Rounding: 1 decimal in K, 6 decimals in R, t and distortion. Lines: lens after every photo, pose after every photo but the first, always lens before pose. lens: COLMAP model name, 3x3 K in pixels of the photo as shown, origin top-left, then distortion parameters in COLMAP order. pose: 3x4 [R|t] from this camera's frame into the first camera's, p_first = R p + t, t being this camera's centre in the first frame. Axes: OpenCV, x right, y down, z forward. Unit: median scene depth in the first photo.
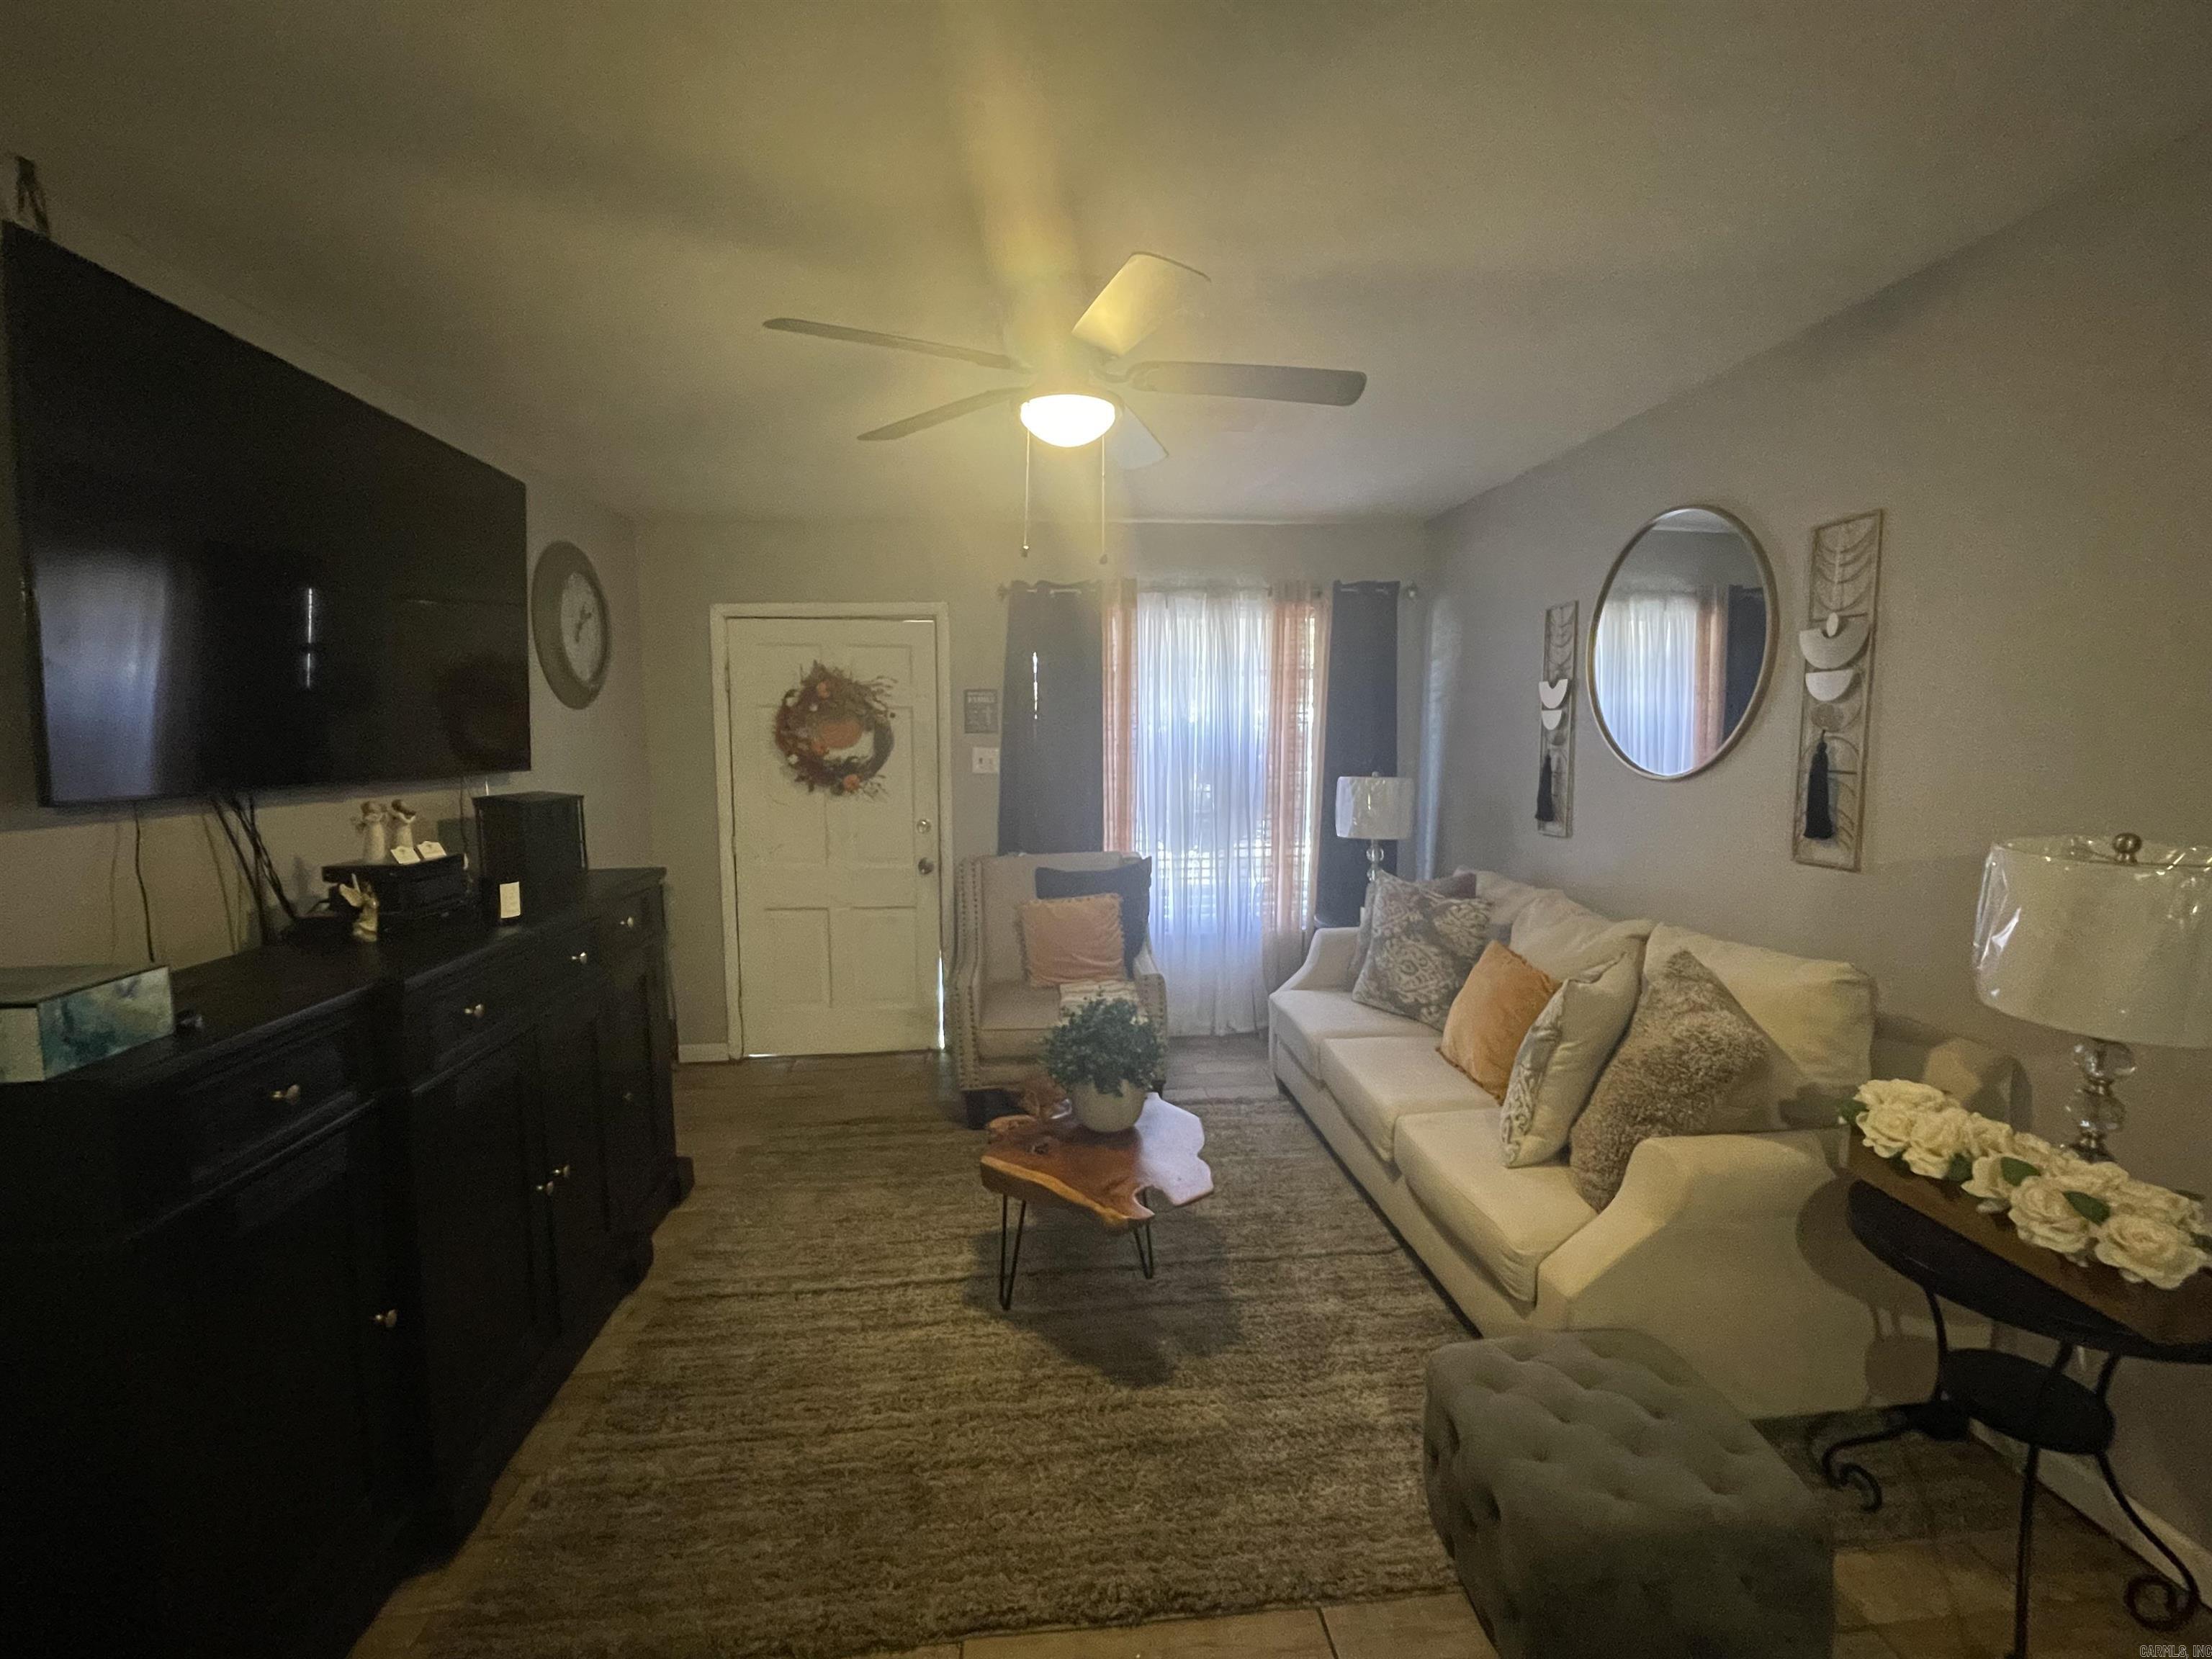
lens RADIAL K [[971.4, 0, 1106.0], [0, 971.4, 829.5], [0, 0, 1]] dist [-0.004065, 0.000012]
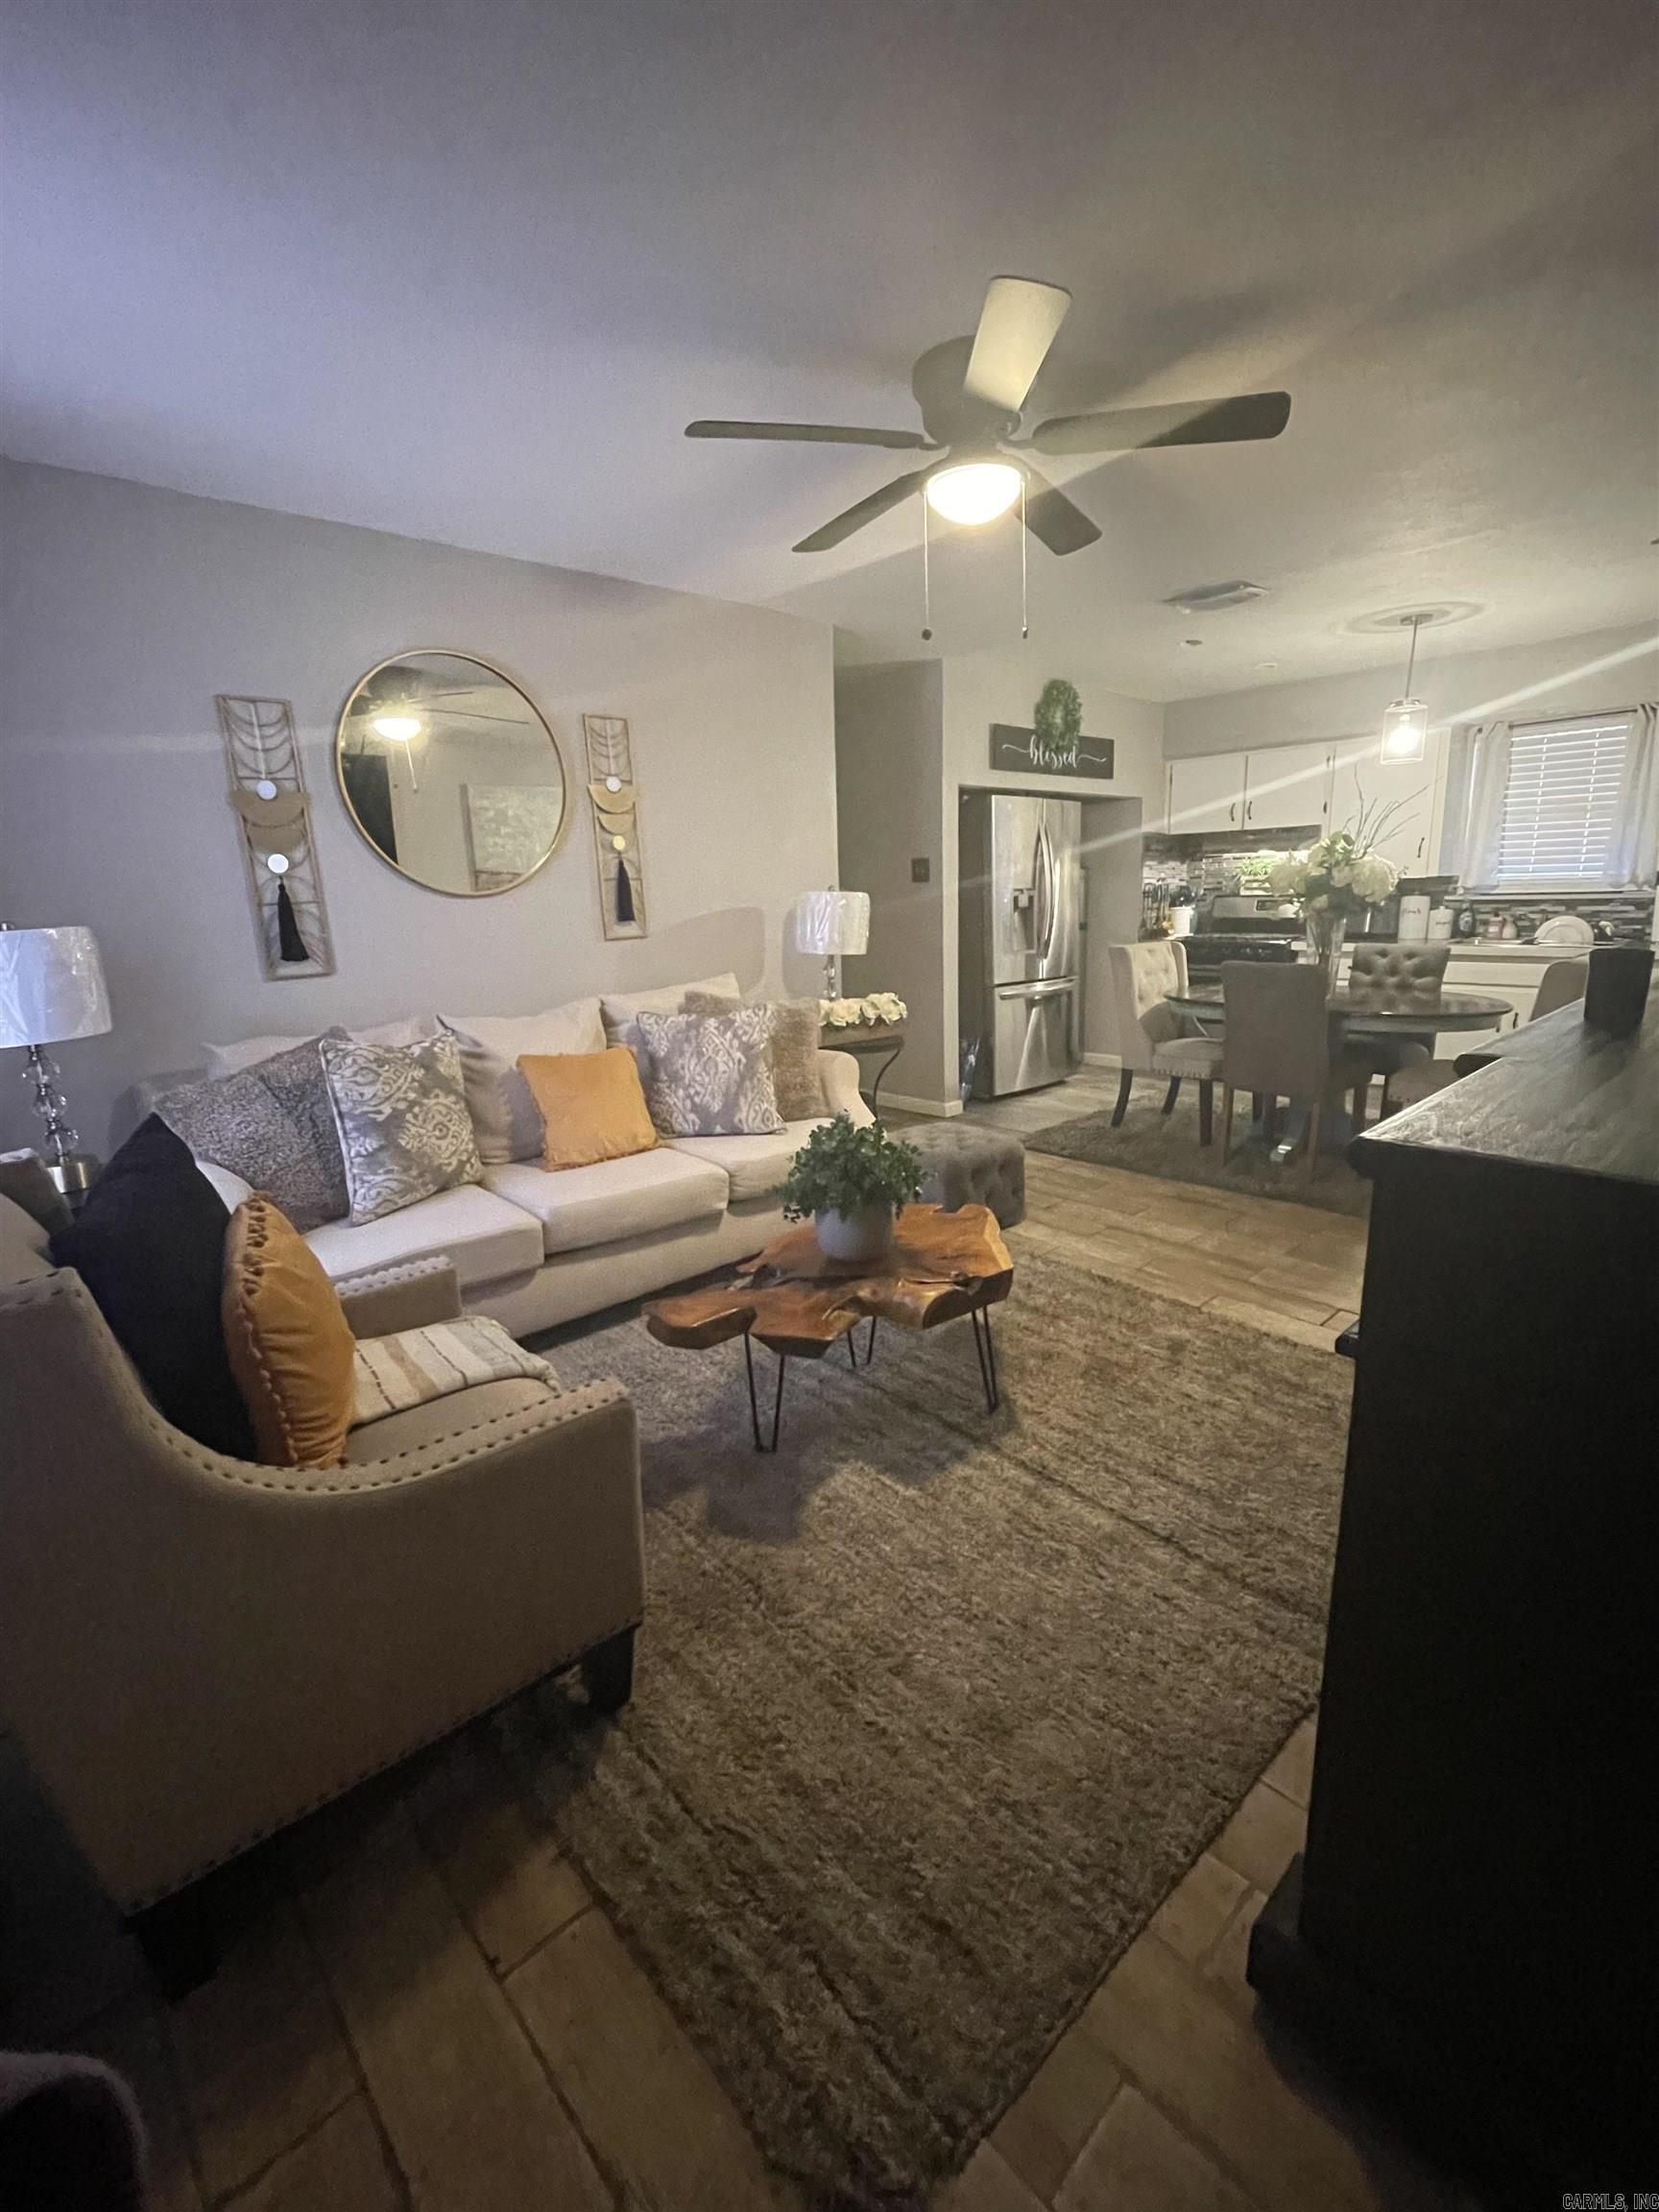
lens RADIAL K [[971.4, 0, 834.1], [0, 971.4, 1104.8], [0, 0, 1]] dist [-0.004065, 0.000012]
pose [[-0.620177, -0.144110, 0.771111, -0.612748], [0.115181, 0.955600, 0.271224, -0.075561], [-0.775960, 0.257024, -0.576042, 1.379293]]
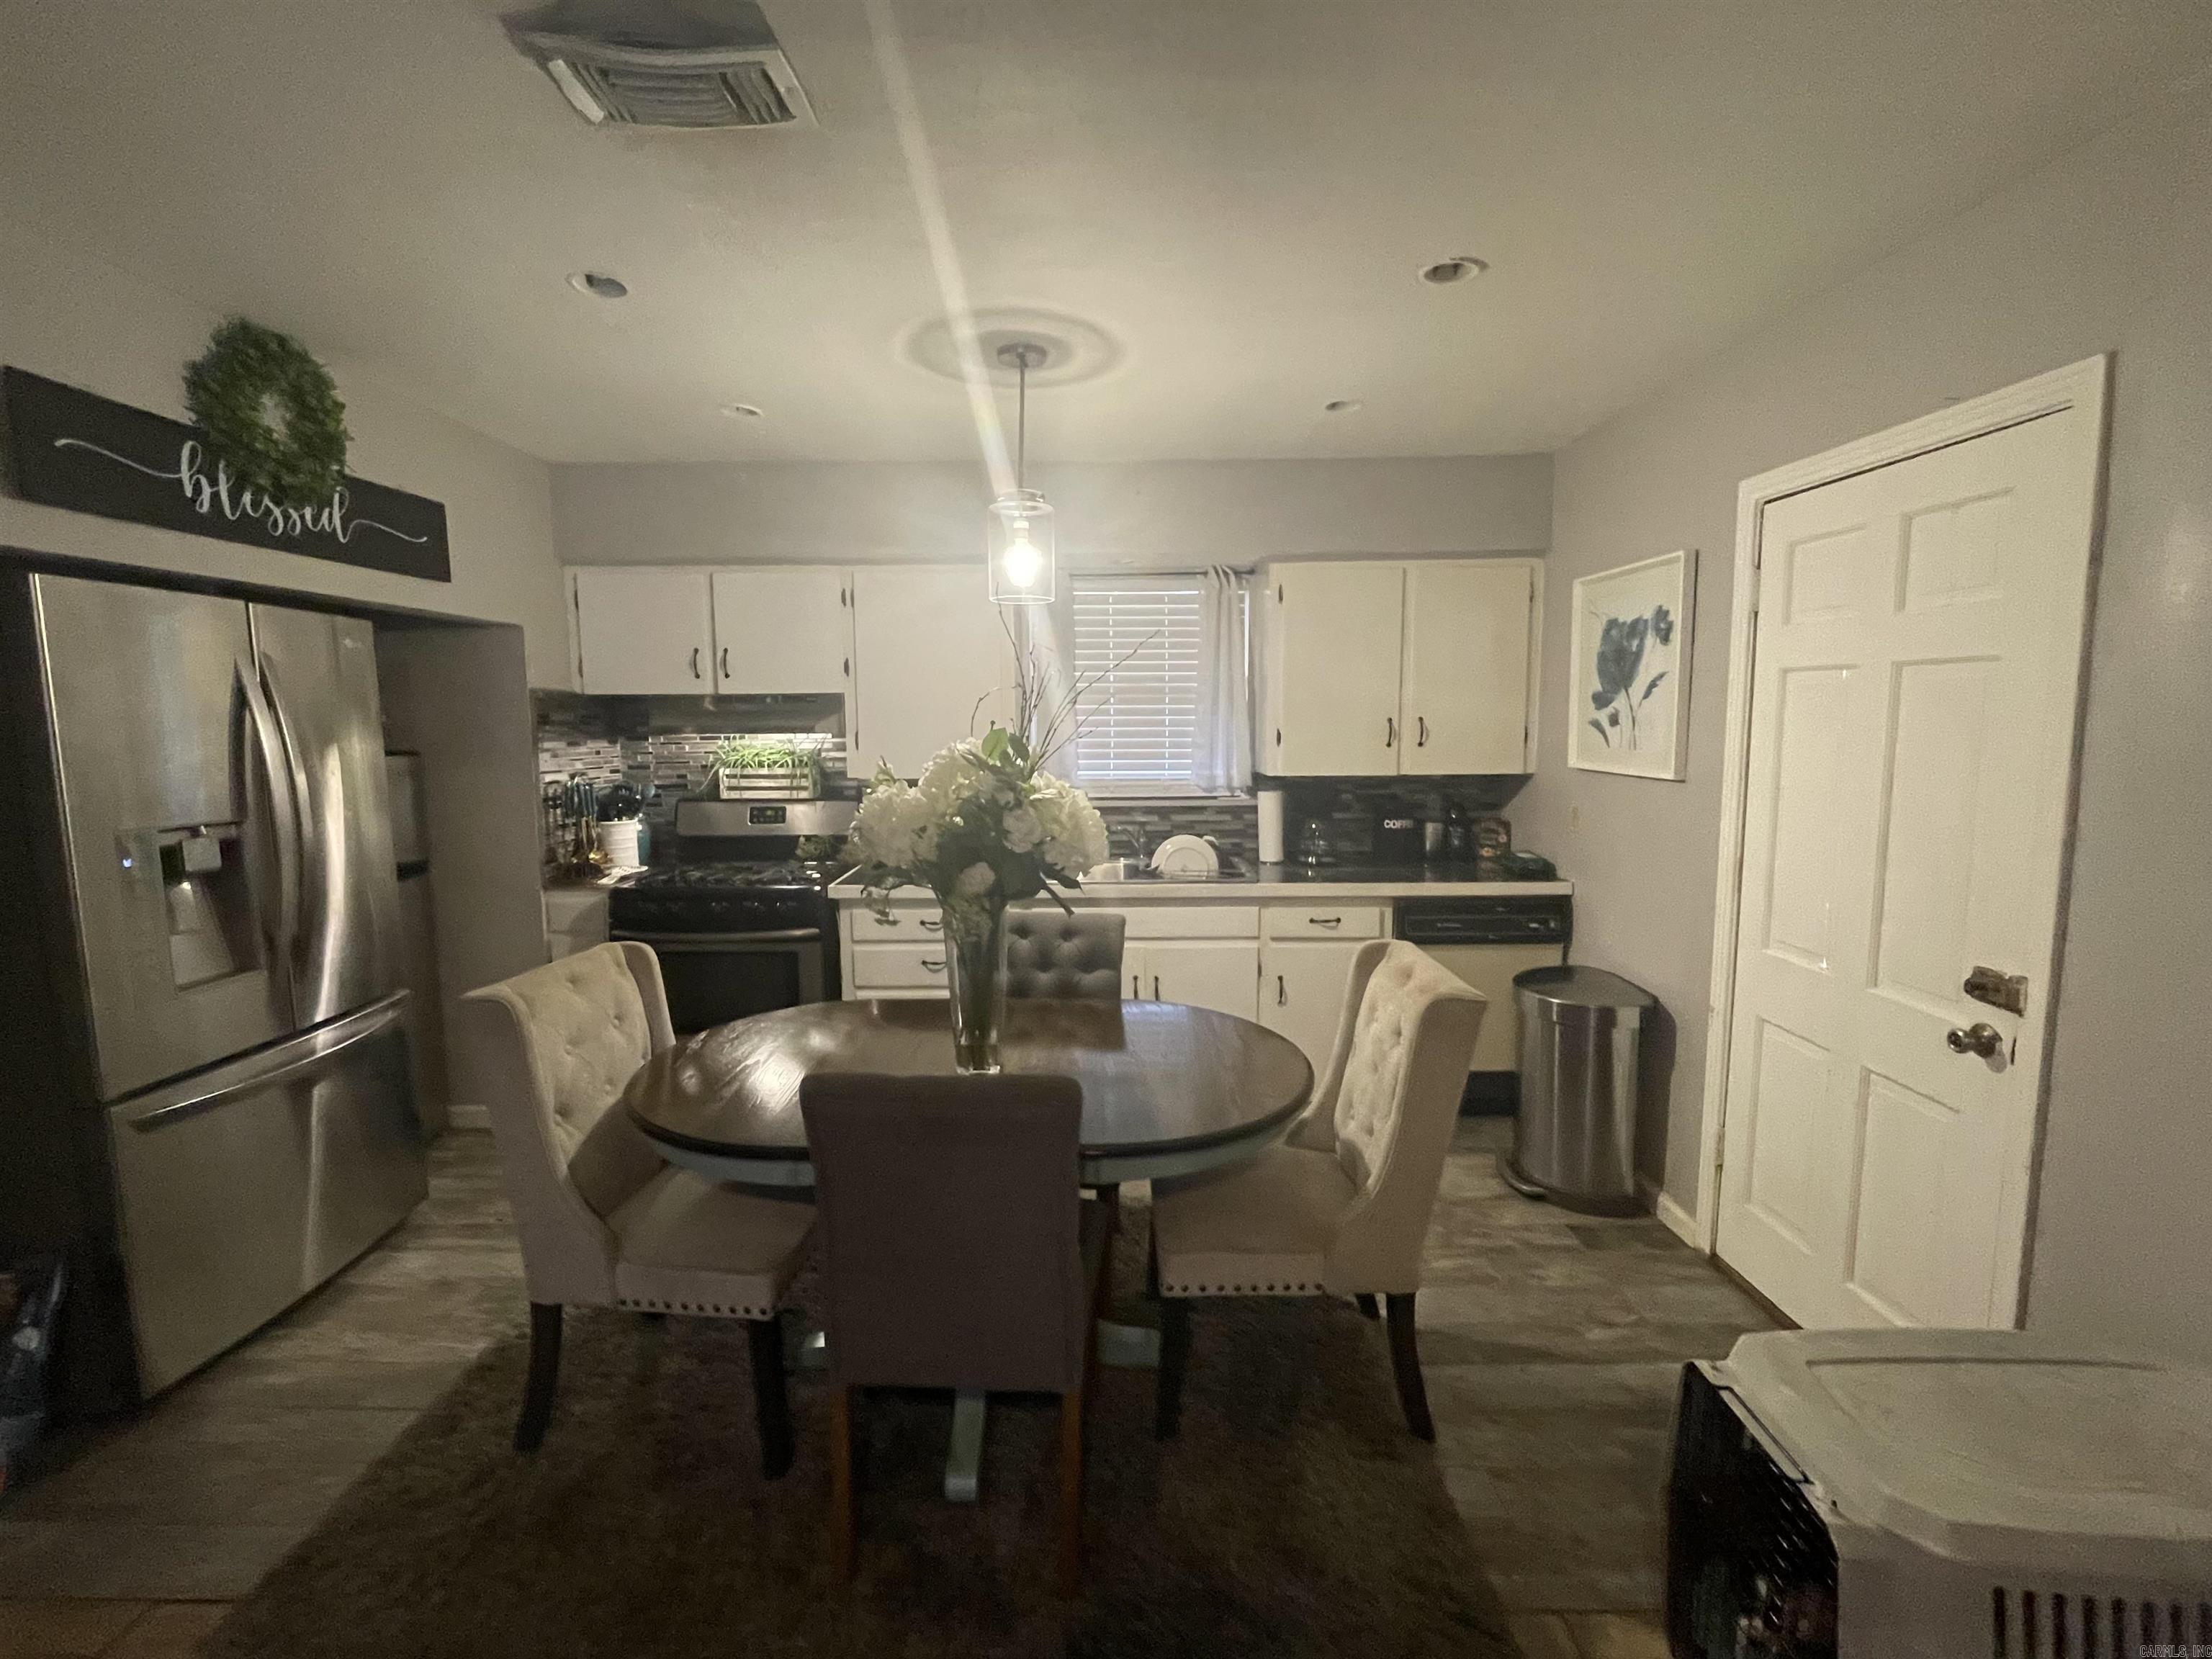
lens RADIAL K [[971.4, 0, 1106.0], [0, 971.4, 829.5], [0, 0, 1]] dist [-0.004065, 0.000012]
pose [[-0.996764, 0.004324, 0.080272, -0.036636], [0.021496, 0.976527, 0.214320, -0.058738], [-0.077461, 0.215352, -0.973459, 0.516650]]
